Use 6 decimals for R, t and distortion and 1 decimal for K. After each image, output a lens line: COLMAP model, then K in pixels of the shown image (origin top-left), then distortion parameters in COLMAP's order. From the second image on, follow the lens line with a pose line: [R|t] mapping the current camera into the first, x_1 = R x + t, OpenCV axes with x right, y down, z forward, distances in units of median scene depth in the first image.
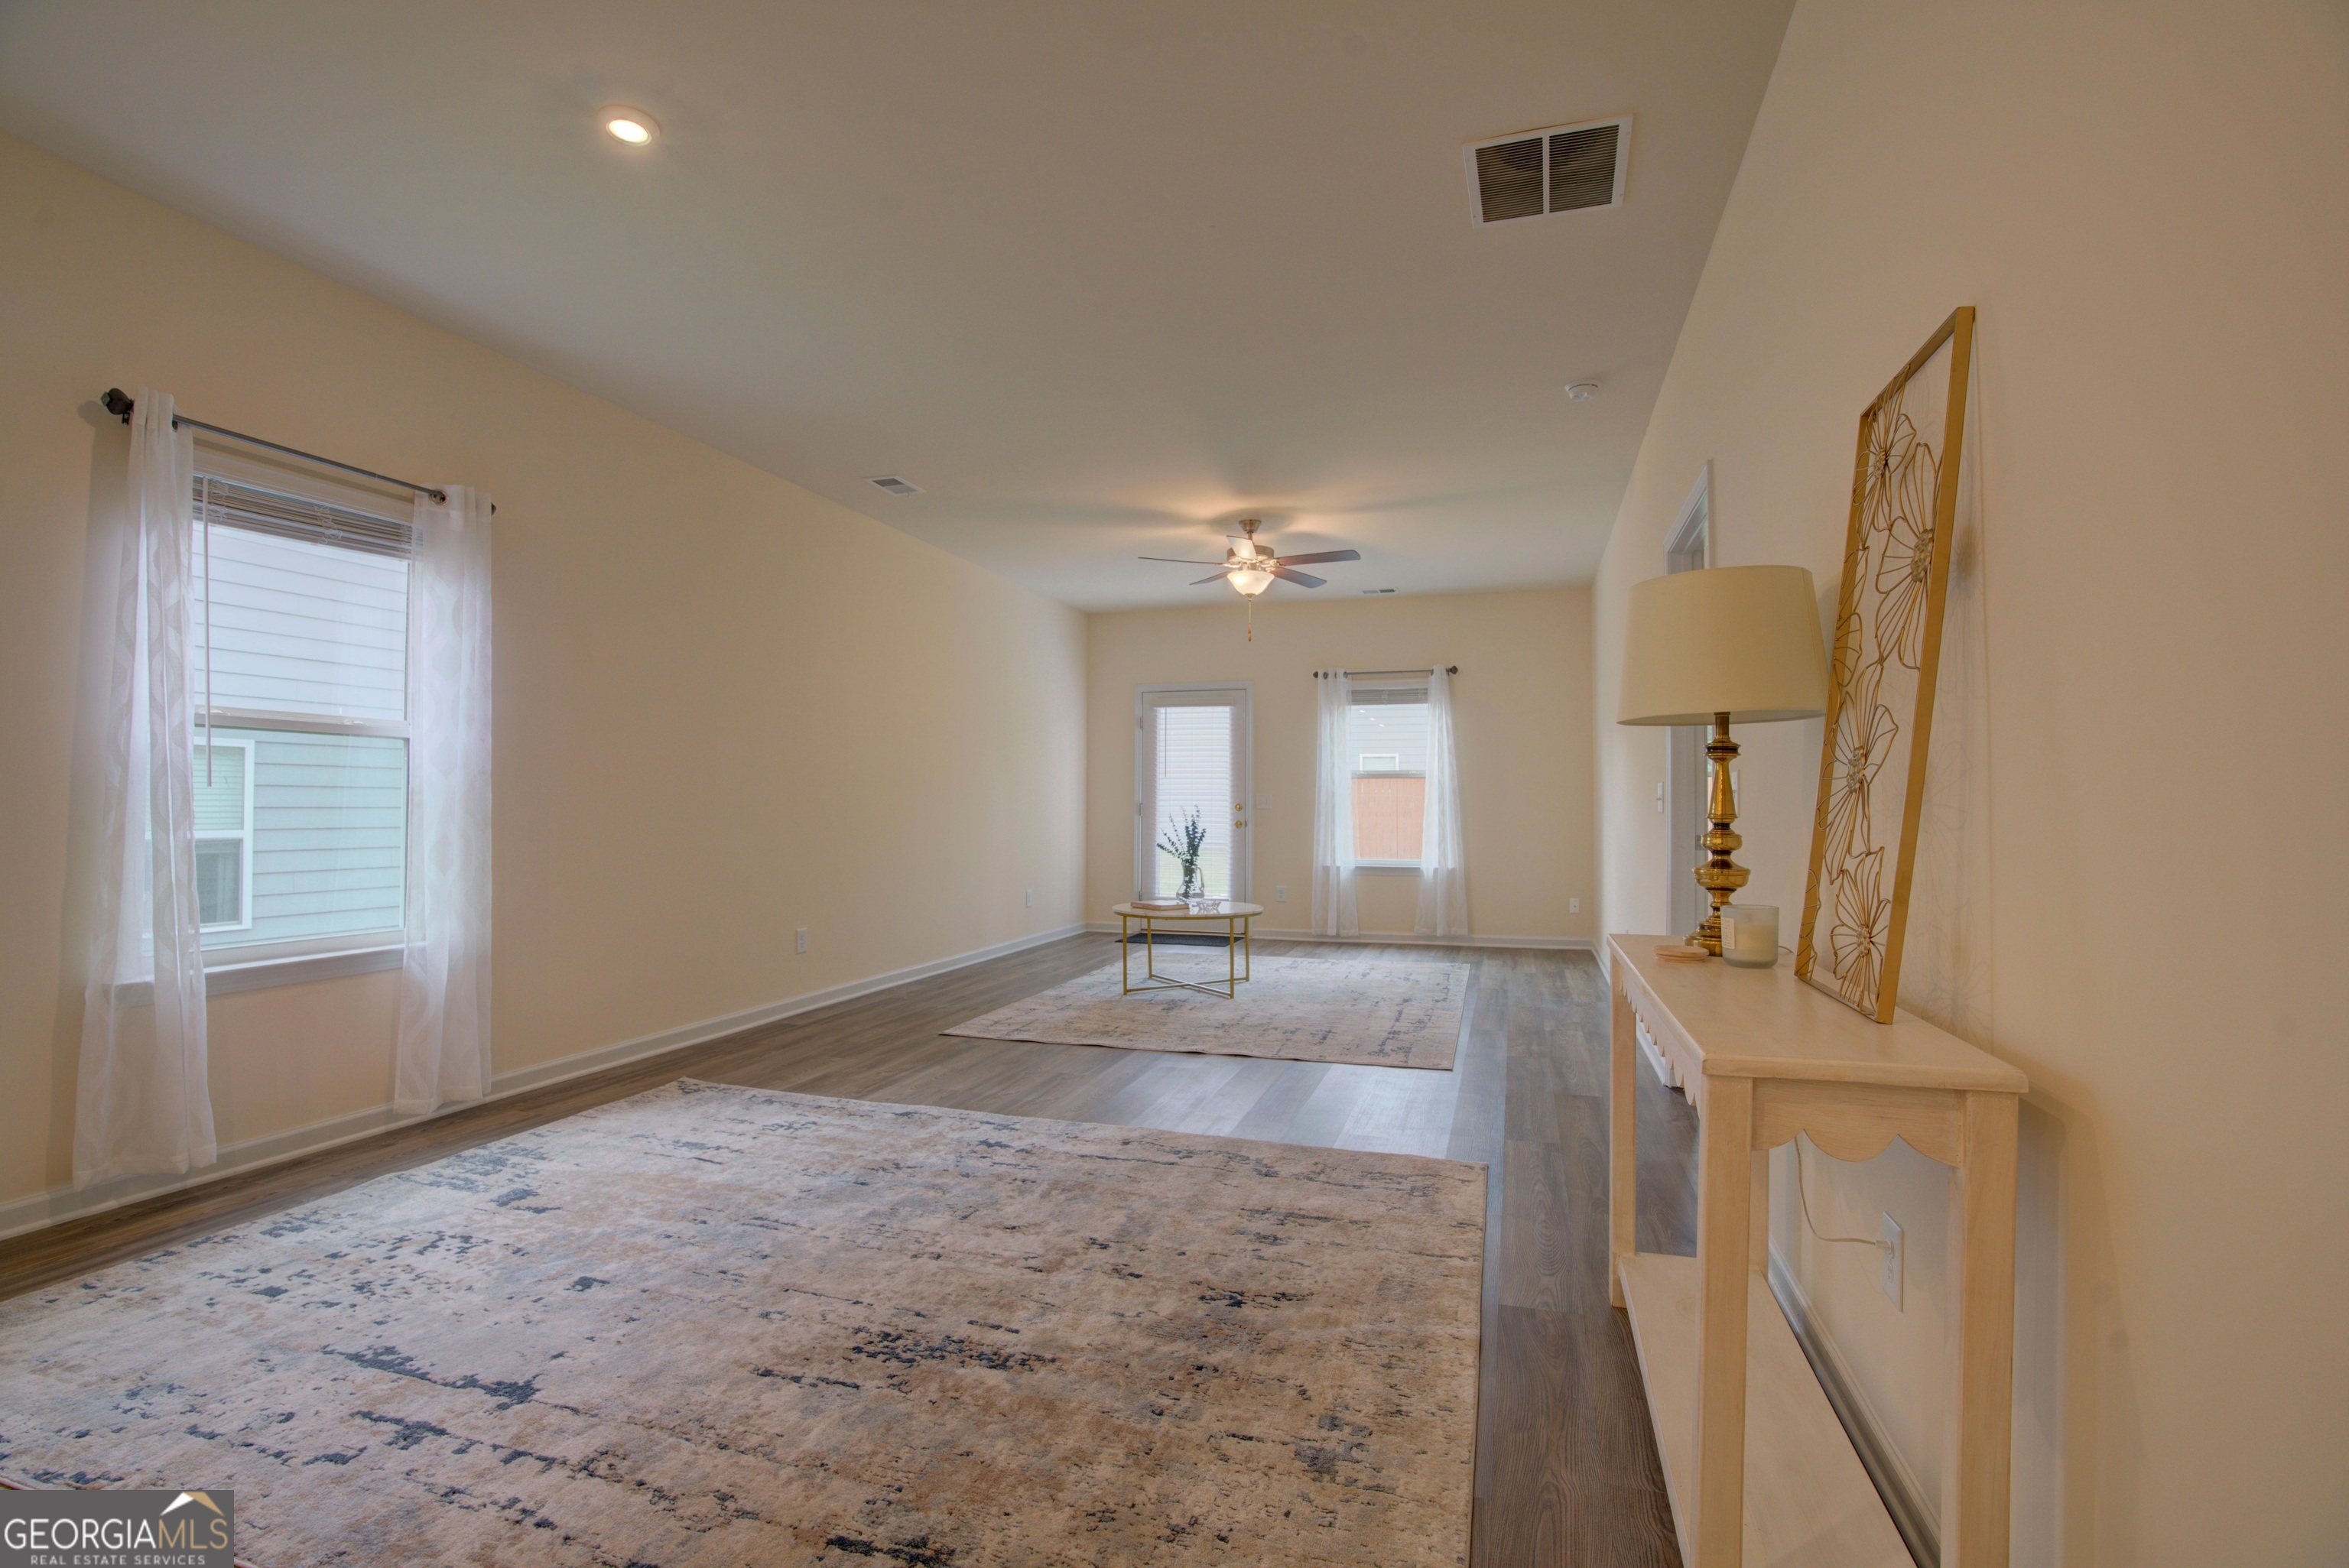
lens RADIAL K [[1051.6, 0, 1180.3], [0, 1051.6, 790.2], [0, 0, 1]] dist [-0.059270, 0.016477]
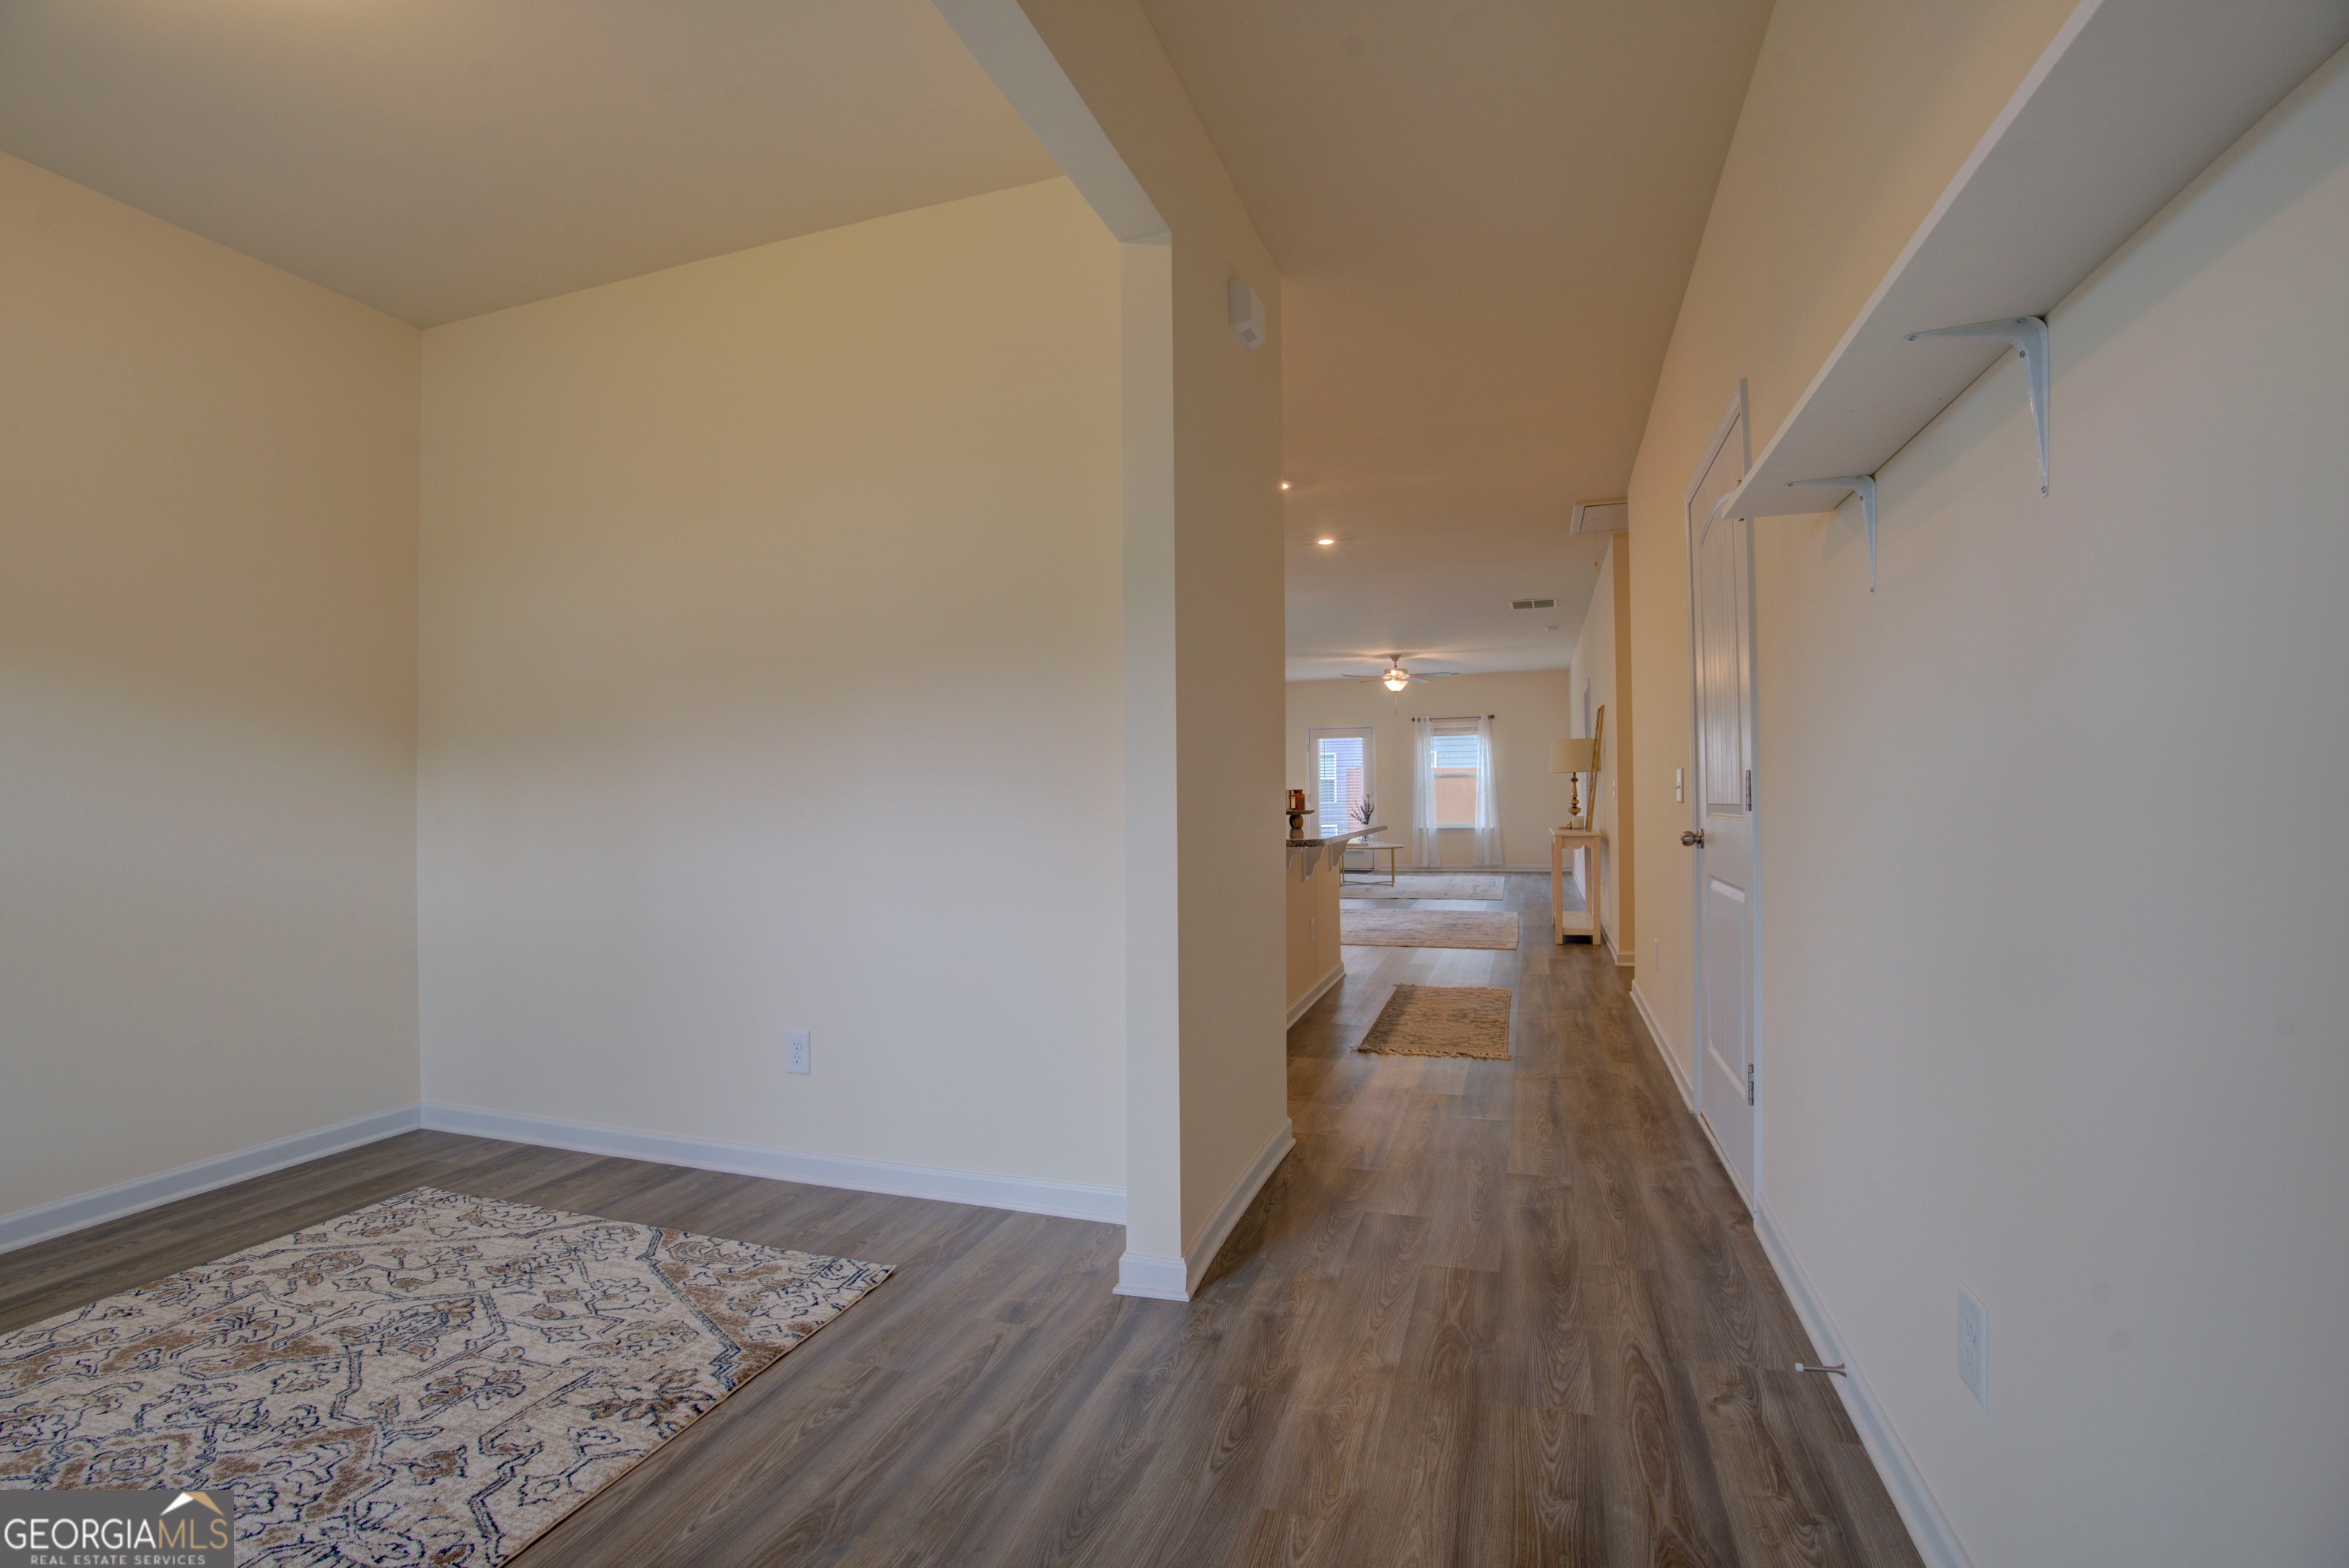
lens RADIAL K [[1051.6, 0, 1174.3], [0, 1051.6, 781.0], [0, 0, 1]] dist [-0.059270, 0.016477]
pose [[0.999662, -0.015300, -0.021027, -0.245213], [0.015270, 0.999882, -0.001605, -0.010175], [0.021049, 0.001284, 0.999778, -0.796646]]
